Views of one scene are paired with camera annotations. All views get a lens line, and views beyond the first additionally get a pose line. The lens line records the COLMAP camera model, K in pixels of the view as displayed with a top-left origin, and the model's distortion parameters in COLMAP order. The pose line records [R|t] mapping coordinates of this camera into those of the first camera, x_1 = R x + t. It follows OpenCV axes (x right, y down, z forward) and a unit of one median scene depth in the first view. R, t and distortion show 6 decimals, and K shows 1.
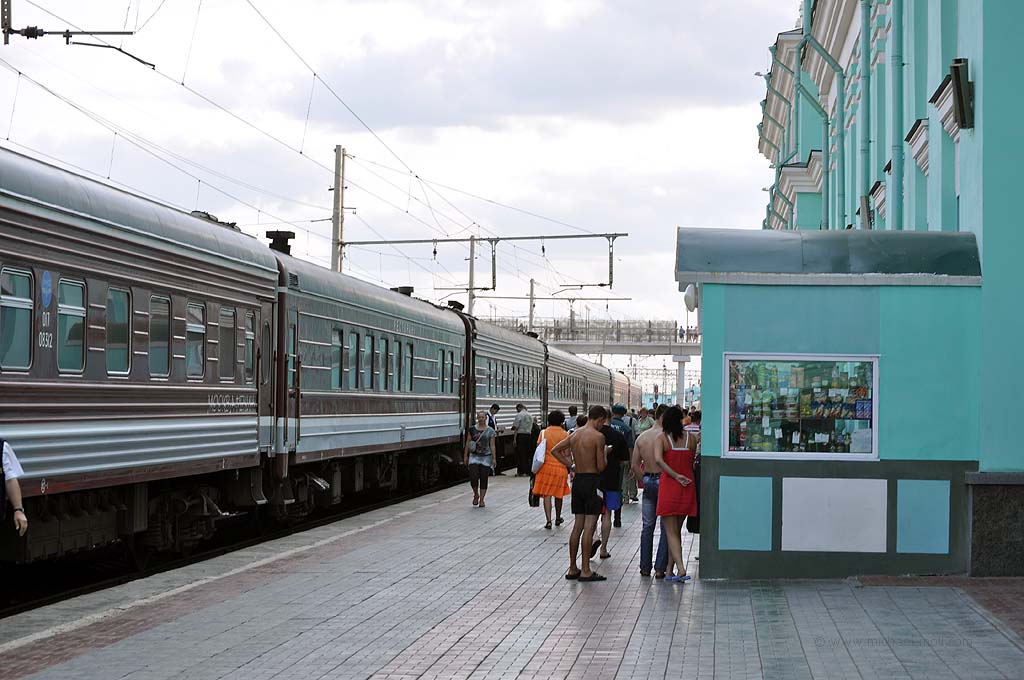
lens RADIAL K [[2386.2, 0, 512.7], [0, 2386.2, 339.1], [0, 0, 1]] dist [-0.172859, 0.000000]
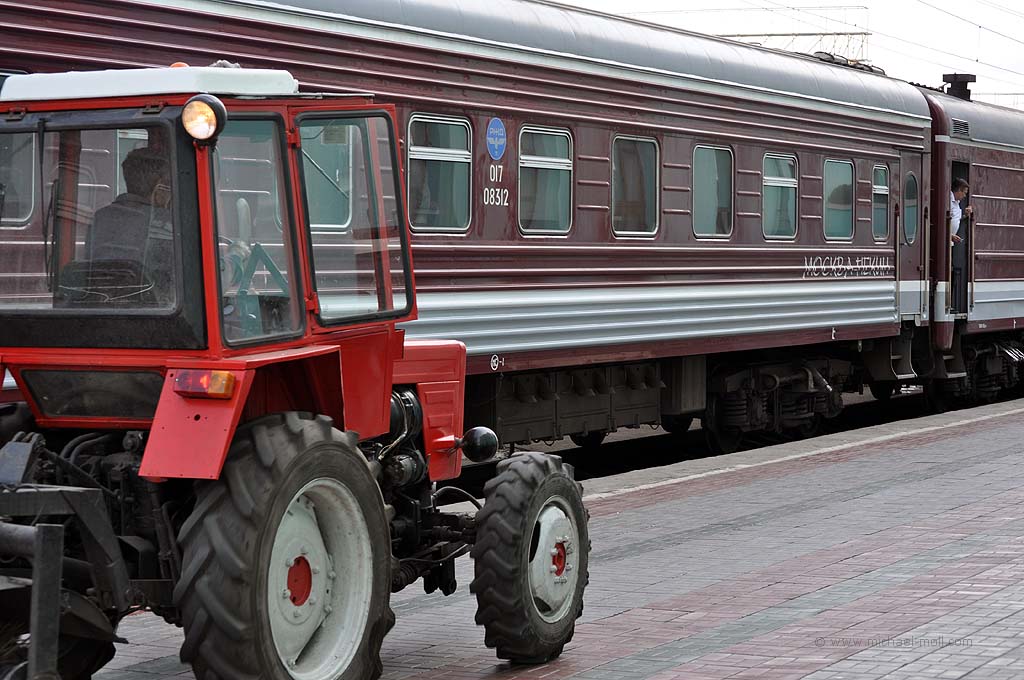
lens RADIAL K [[2386.2, 0, 513.4], [0, 2386.2, 341.6], [0, 0, 1]] dist [-0.172859, 0.000000]
pose [[0.922891, -0.006961, -0.384997, 0.103023], [0.028287, 0.998361, 0.049758, 0.006979], [0.384020, -0.056812, 0.921575, 0.123639]]
